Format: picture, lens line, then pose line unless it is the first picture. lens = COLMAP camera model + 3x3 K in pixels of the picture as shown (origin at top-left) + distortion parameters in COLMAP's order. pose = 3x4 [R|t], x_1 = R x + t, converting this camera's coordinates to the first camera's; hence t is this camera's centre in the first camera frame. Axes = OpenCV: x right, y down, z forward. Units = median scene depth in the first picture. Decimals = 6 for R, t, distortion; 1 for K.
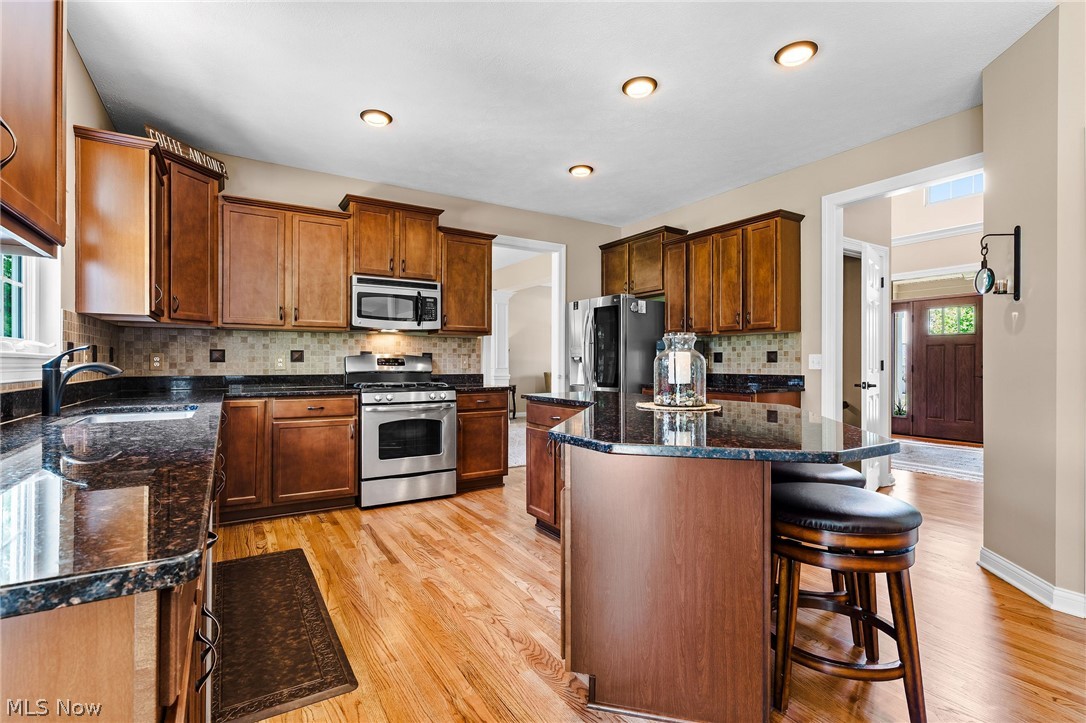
lens RADIAL K [[498.1, 0, 534.3], [0, 498.1, 361.6], [0, 0, 1]] dist [-0.002766, -0.001795]
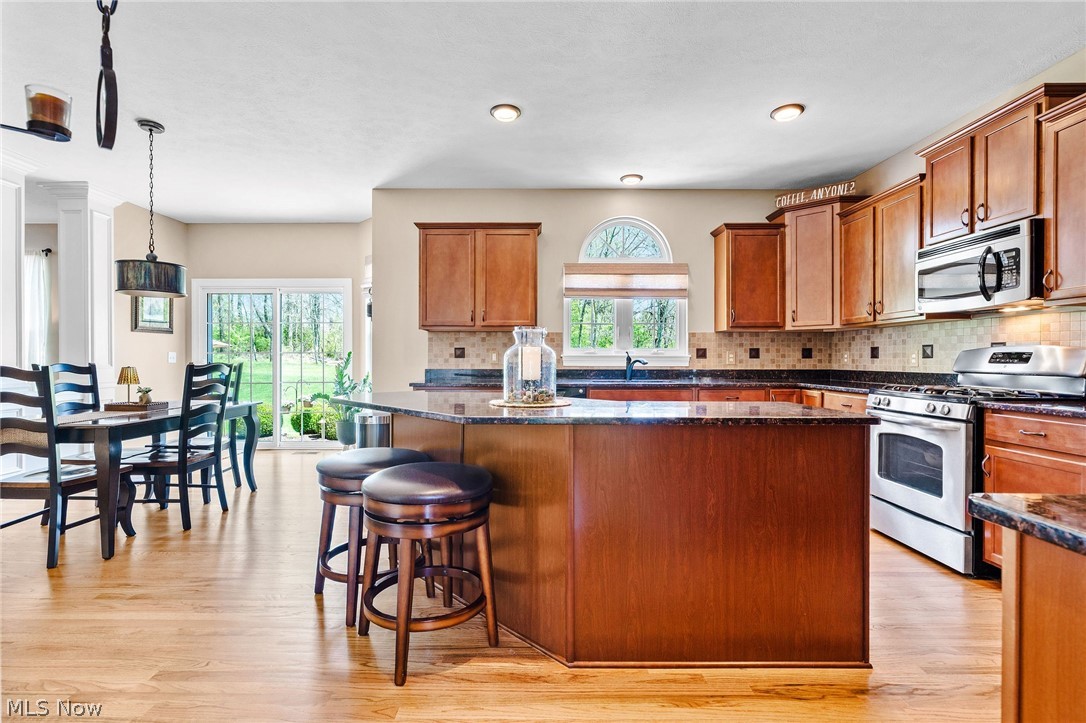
lens RADIAL K [[498.1, 0, 532.0], [0, 498.1, 363.1], [0, 0, 1]] dist [-0.002766, -0.001795]
pose [[-0.536146, 0.003854, -0.844117, 0.637650], [-0.003451, 0.999971, 0.006757, 0.005974], [0.844118, 0.006536, -0.536117, 0.879691]]
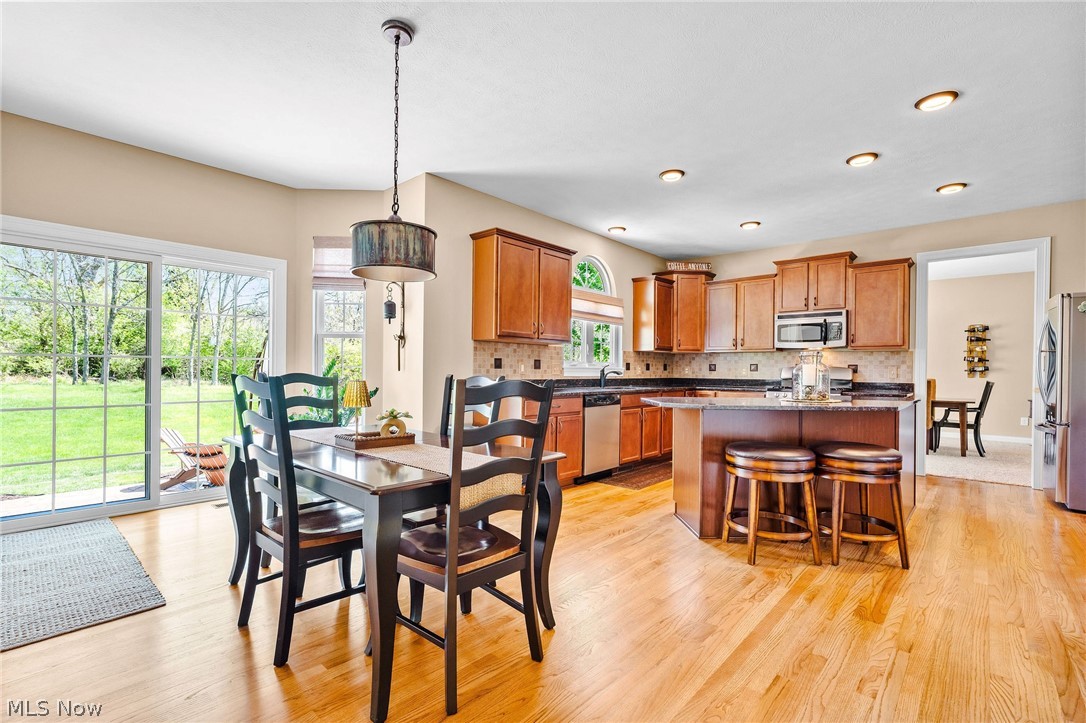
lens RADIAL K [[498.1, 0, 531.7], [0, 498.1, 368.0], [0, 0, 1]] dist [-0.002766, -0.001795]
pose [[0.272977, -0.003315, -0.962015, 0.869516], [-0.009478, 0.999936, -0.006135, 0.006939], [0.961974, 0.010792, 0.272929, -0.126718]]
